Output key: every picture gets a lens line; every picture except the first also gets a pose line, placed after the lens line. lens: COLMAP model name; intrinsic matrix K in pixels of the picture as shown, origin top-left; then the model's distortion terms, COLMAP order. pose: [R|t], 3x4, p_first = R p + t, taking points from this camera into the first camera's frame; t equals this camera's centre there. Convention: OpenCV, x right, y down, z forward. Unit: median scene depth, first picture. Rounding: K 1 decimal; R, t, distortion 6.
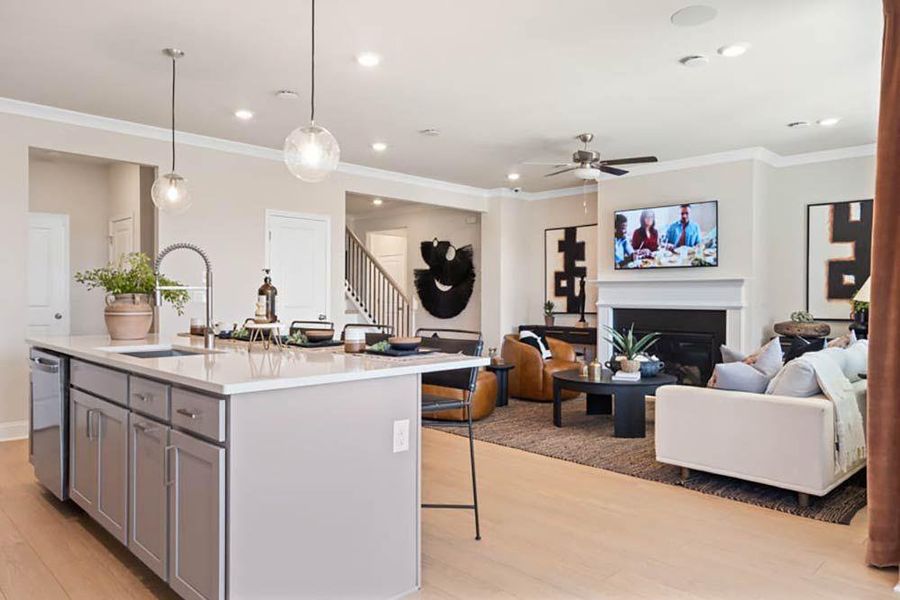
lens RADIAL K [[616.4, 0, 450.0], [0, 616.4, 300.0], [0, 0, 1]] dist [0.001128, -0.001166]
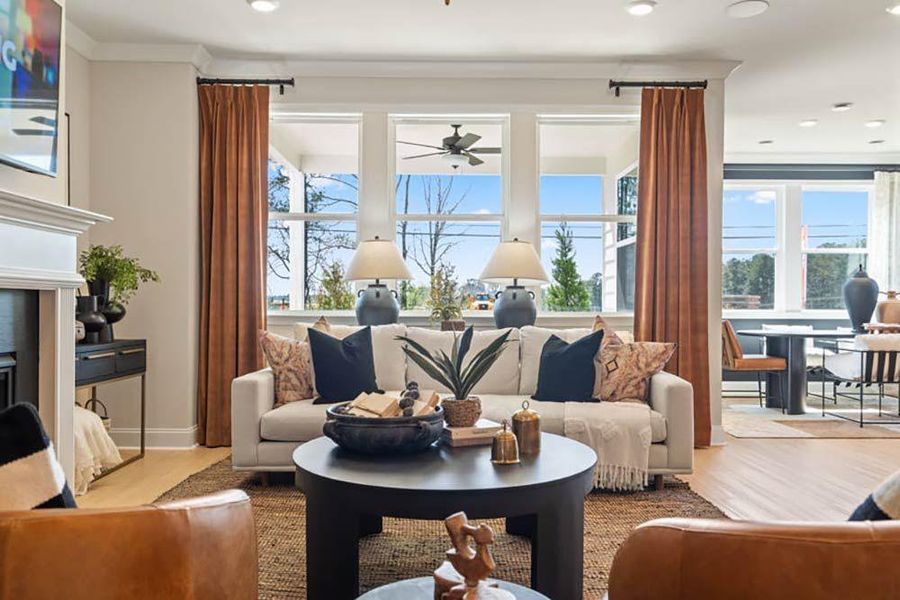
lens RADIAL K [[711.4, 0, 447.7], [0, 711.4, 306.9], [0, 0, 1]] dist [0.004851, -0.004857]
pose [[-0.711302, -0.011850, 0.702787, -0.051577], [-0.007219, 0.999928, 0.009553, 0.019842], [-0.702850, 0.001722, -0.711336, 1.083464]]
